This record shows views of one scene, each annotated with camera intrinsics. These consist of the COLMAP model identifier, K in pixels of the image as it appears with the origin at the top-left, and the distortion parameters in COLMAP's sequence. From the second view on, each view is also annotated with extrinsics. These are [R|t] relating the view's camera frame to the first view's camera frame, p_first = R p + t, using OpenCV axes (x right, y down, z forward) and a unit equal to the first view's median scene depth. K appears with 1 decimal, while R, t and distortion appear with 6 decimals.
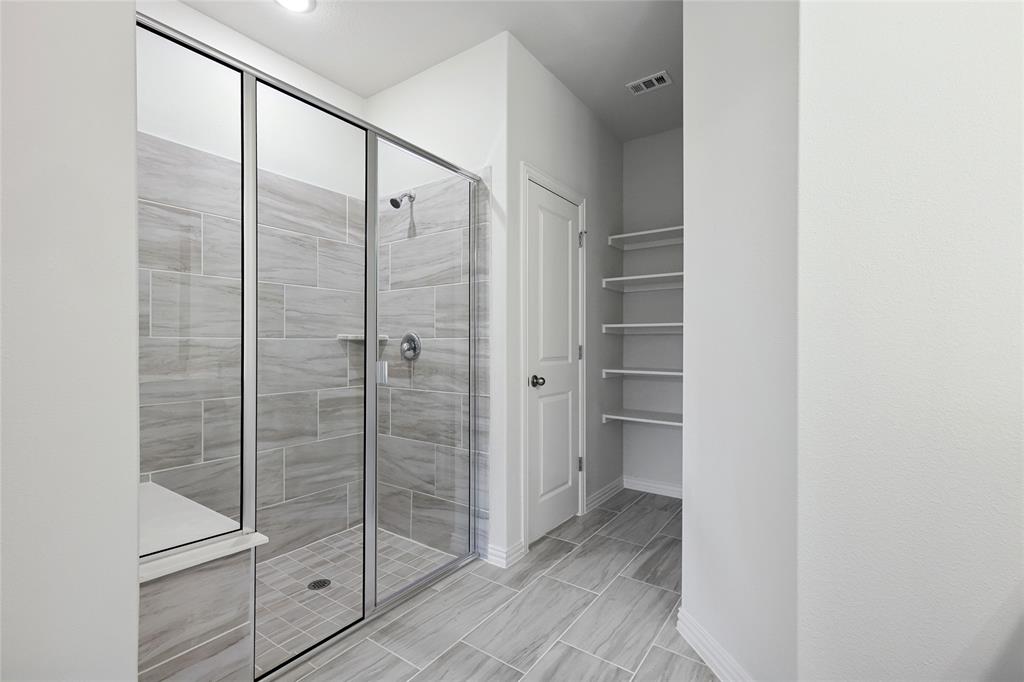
lens RADIAL K [[451.9, 0, 512.0], [0, 451.9, 341.0], [0, 0, 1]] dist [0.000913, -0.000122]
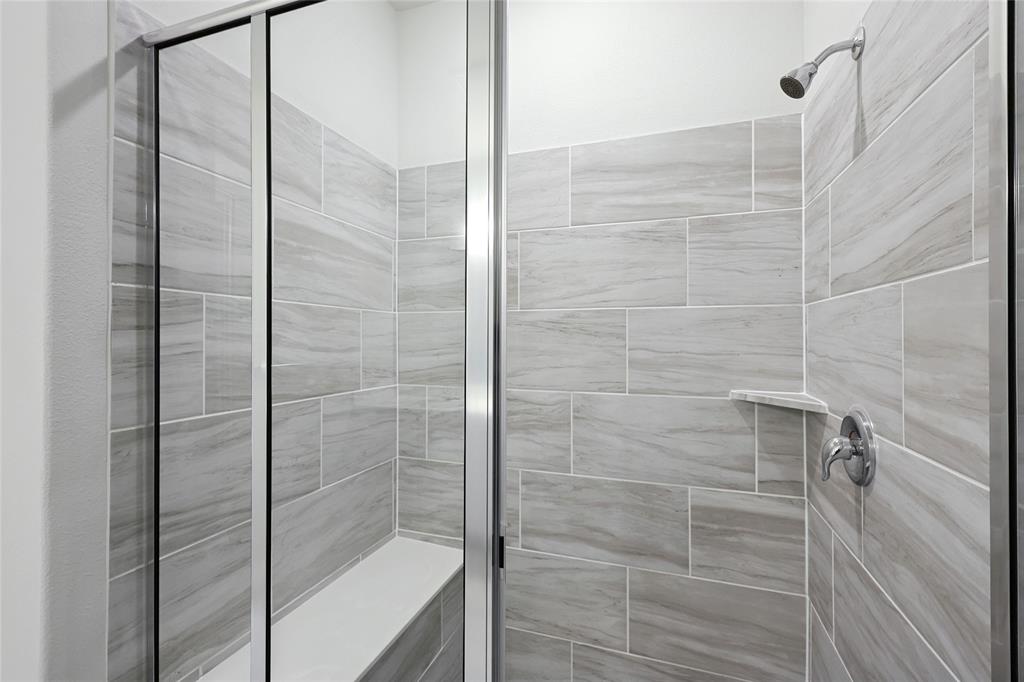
lens RADIAL K [[448.5, 0, 513.2], [0, 448.5, 333.9], [0, 0, 1]] dist [-0.000557, -0.000438]
pose [[0.277750, -0.007162, -0.960627, 0.053758], [0.005534, 0.999968, -0.005856, -0.084620], [0.960638, -0.003690, 0.277780, 0.655189]]
